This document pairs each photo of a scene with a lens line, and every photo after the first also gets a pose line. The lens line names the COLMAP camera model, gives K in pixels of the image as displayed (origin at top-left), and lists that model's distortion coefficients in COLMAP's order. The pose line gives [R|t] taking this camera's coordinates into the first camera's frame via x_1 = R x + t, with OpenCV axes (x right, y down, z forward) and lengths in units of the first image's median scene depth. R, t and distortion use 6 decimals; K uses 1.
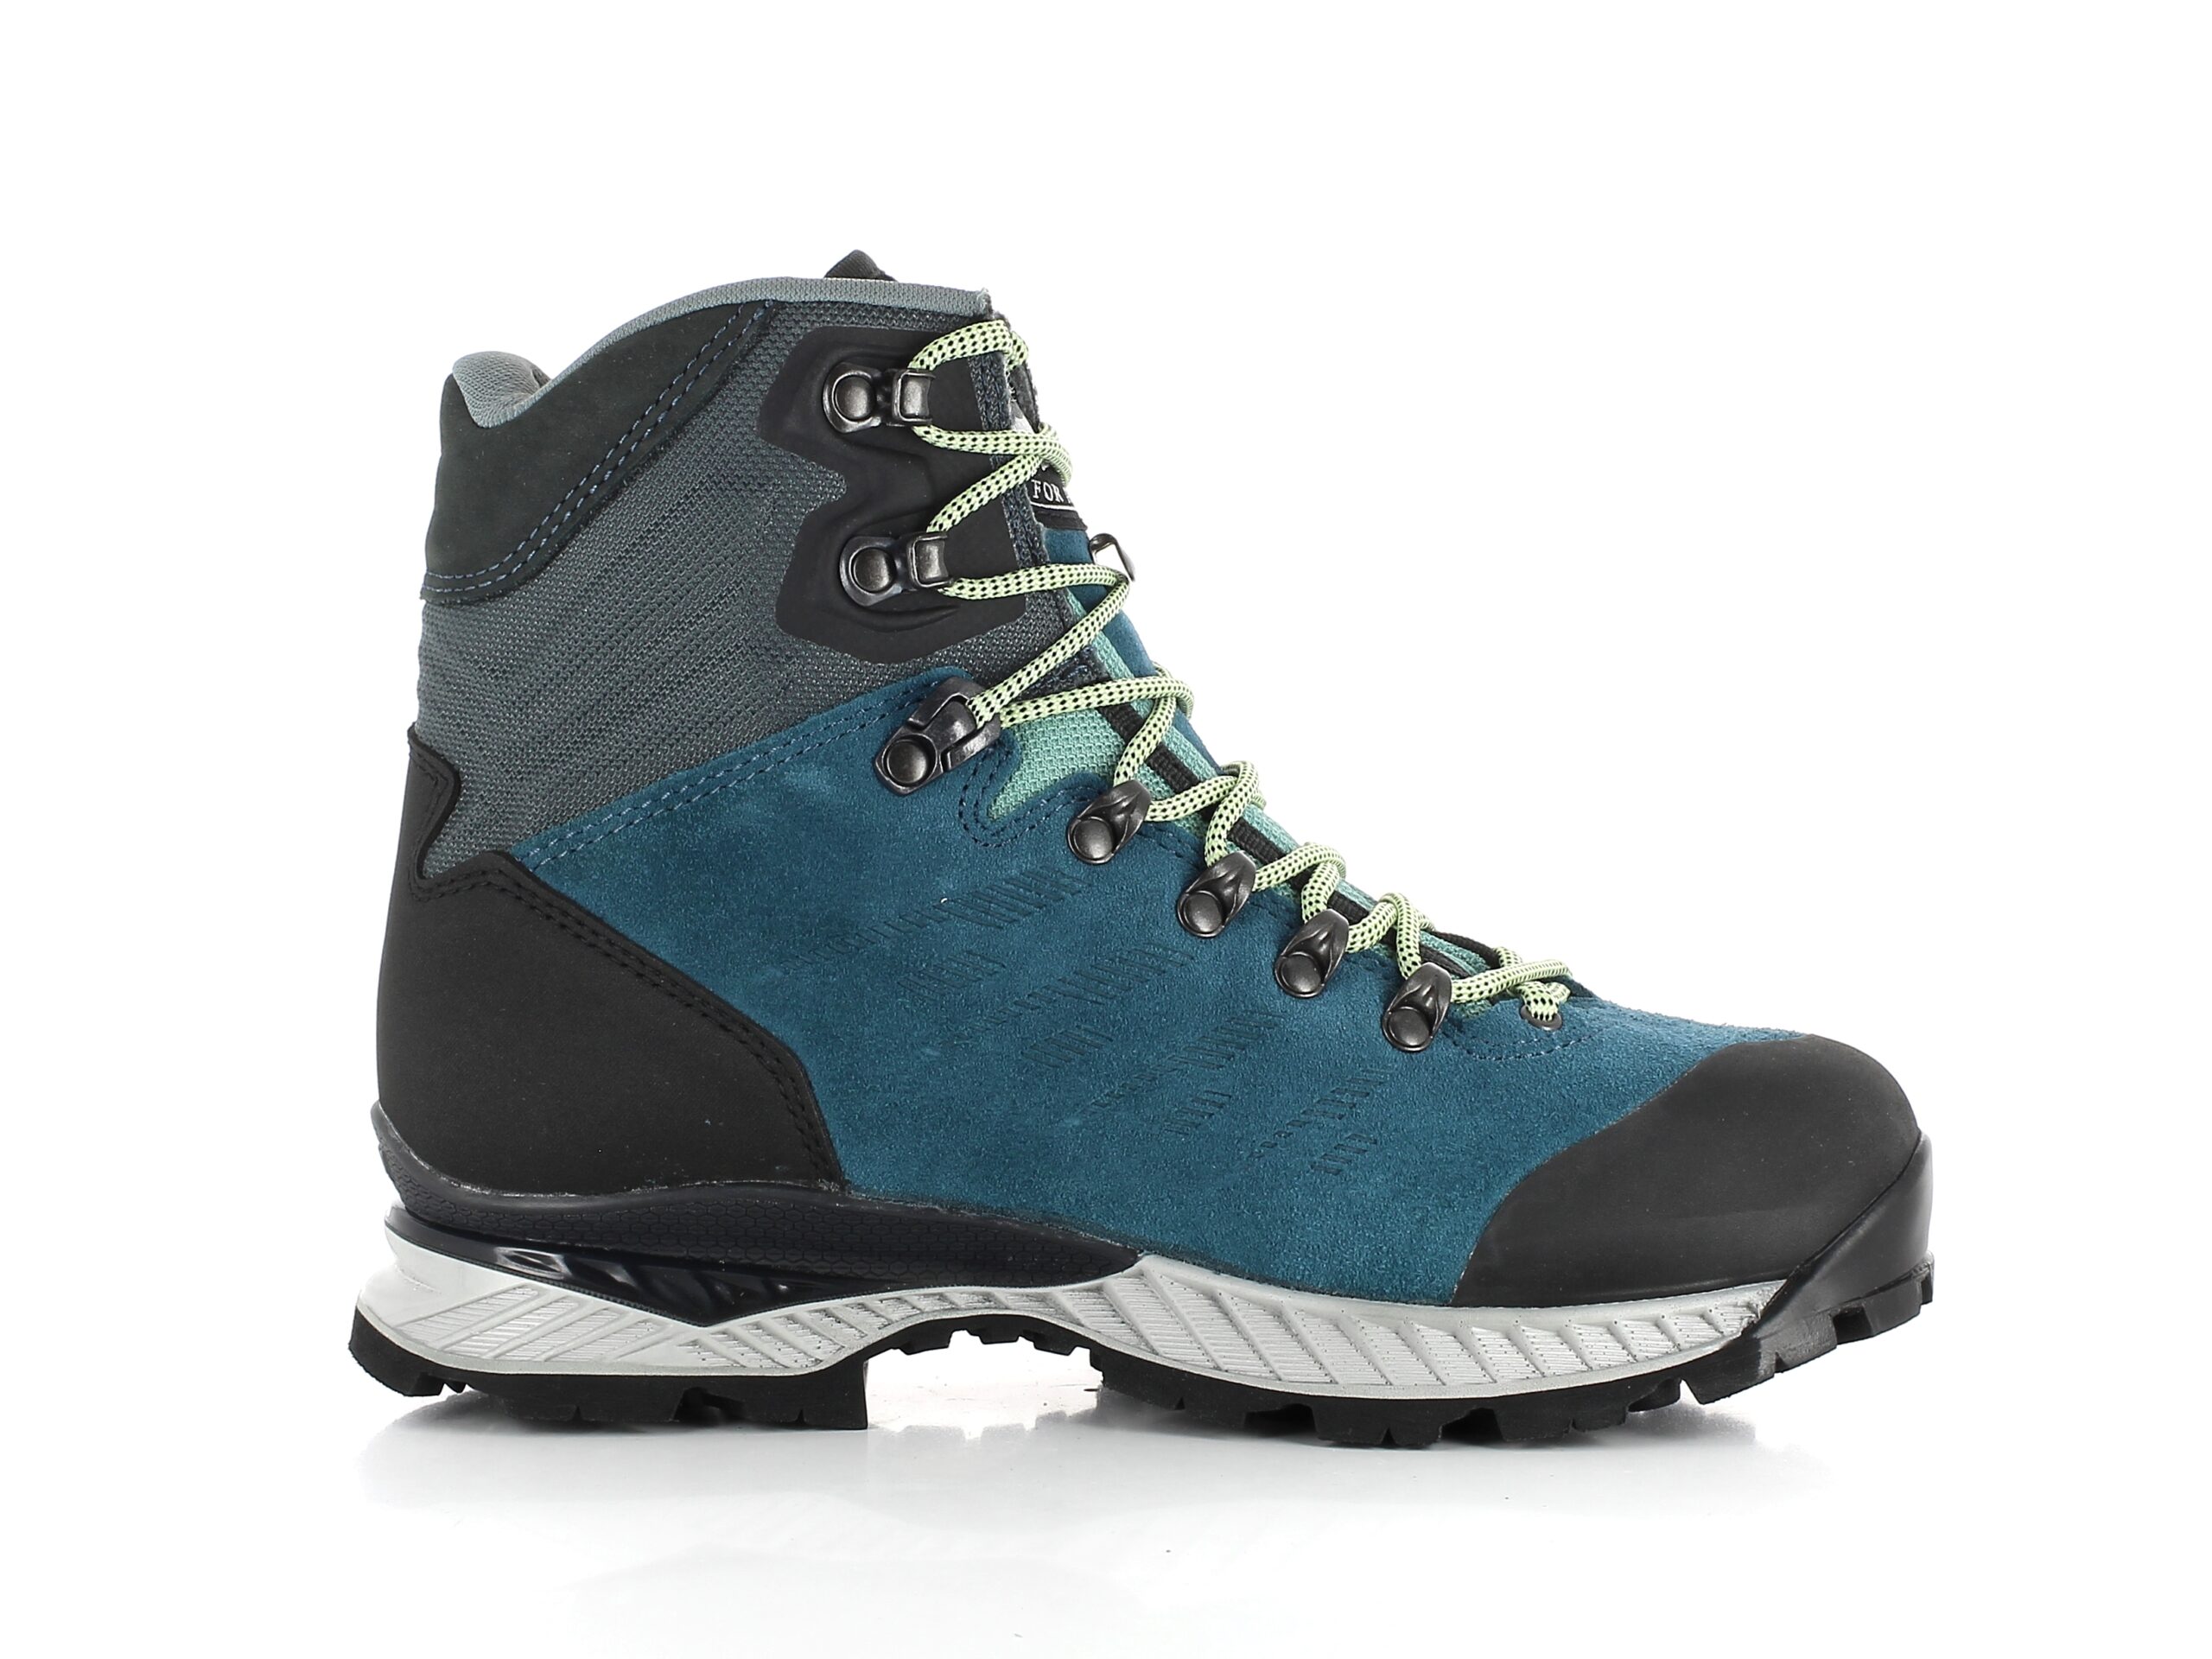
lens RADIAL K [[5739.0, 0, 1106.0], [0, 5739.0, 829.5], [0, 0, 1]] dist [-0.018250, -0.151328]
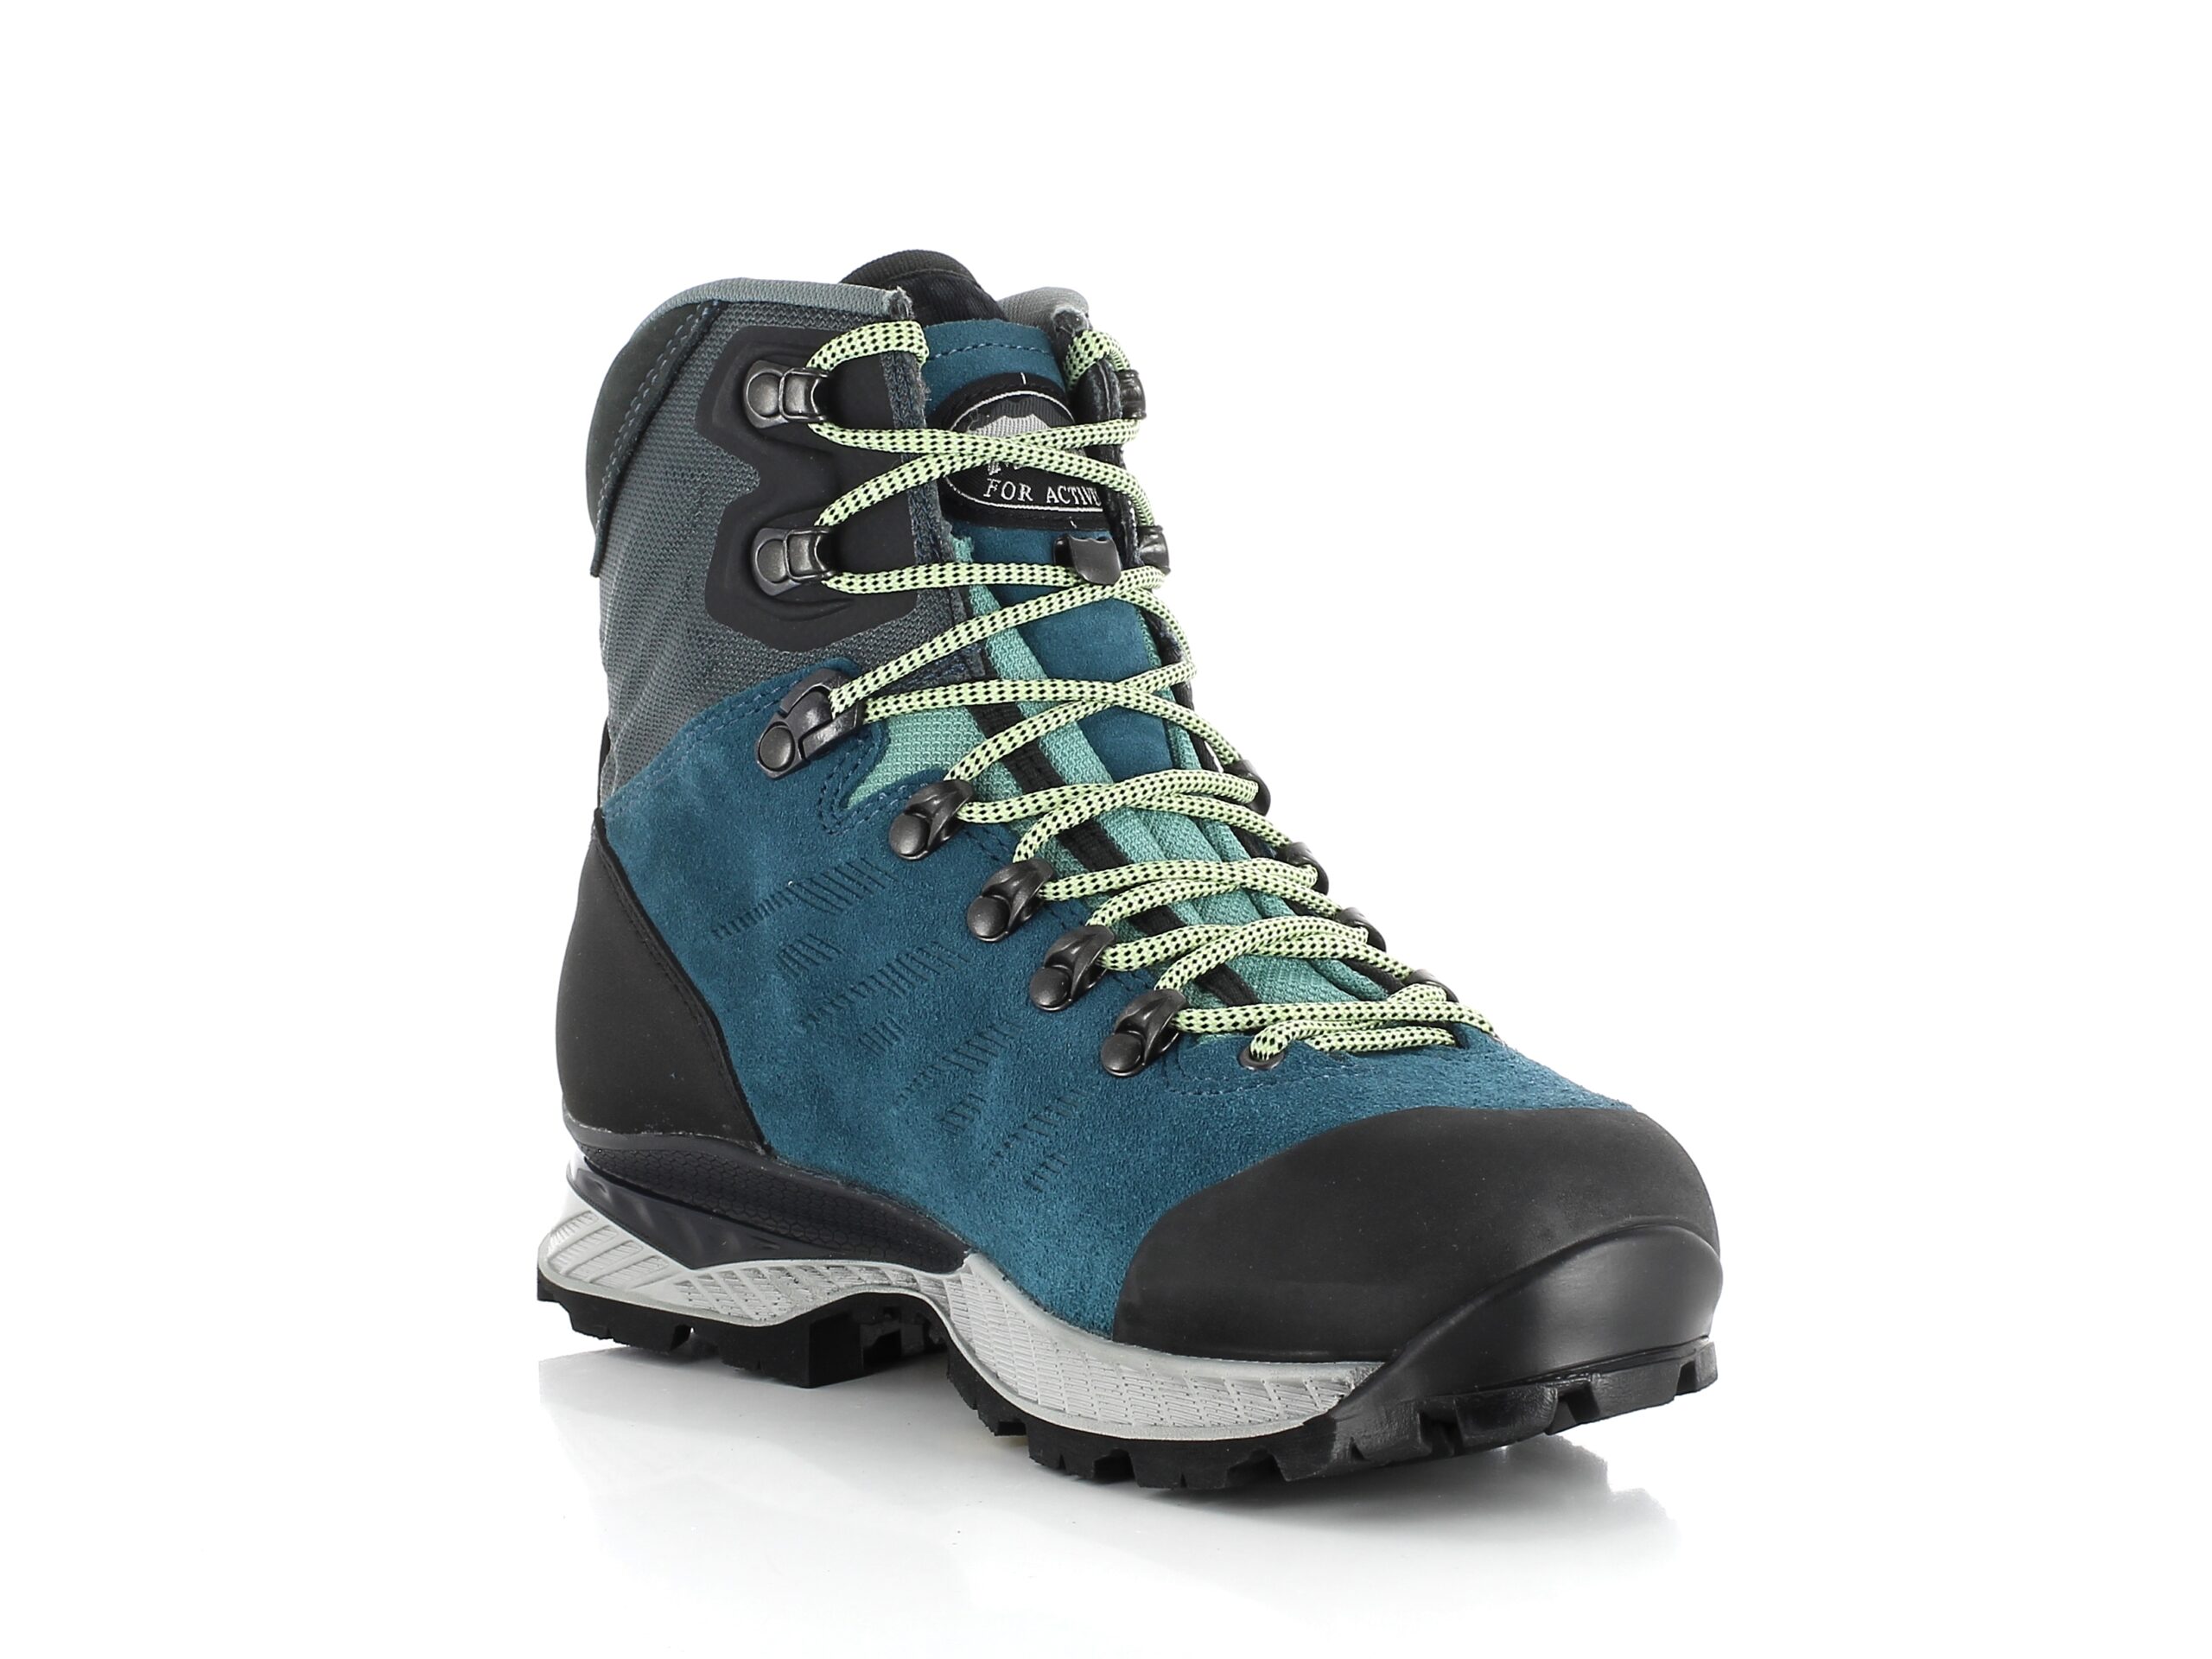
lens RADIAL K [[5739.0, 0, 1106.0], [0, 5739.0, 829.5], [0, 0, 1]] dist [-0.018250, -0.151328]
pose [[0.699182, 0.071545, -0.711355, 0.741628], [-0.064462, 0.997236, 0.036940, -0.038898], [0.712032, 0.020028, 0.701861, 0.314369]]
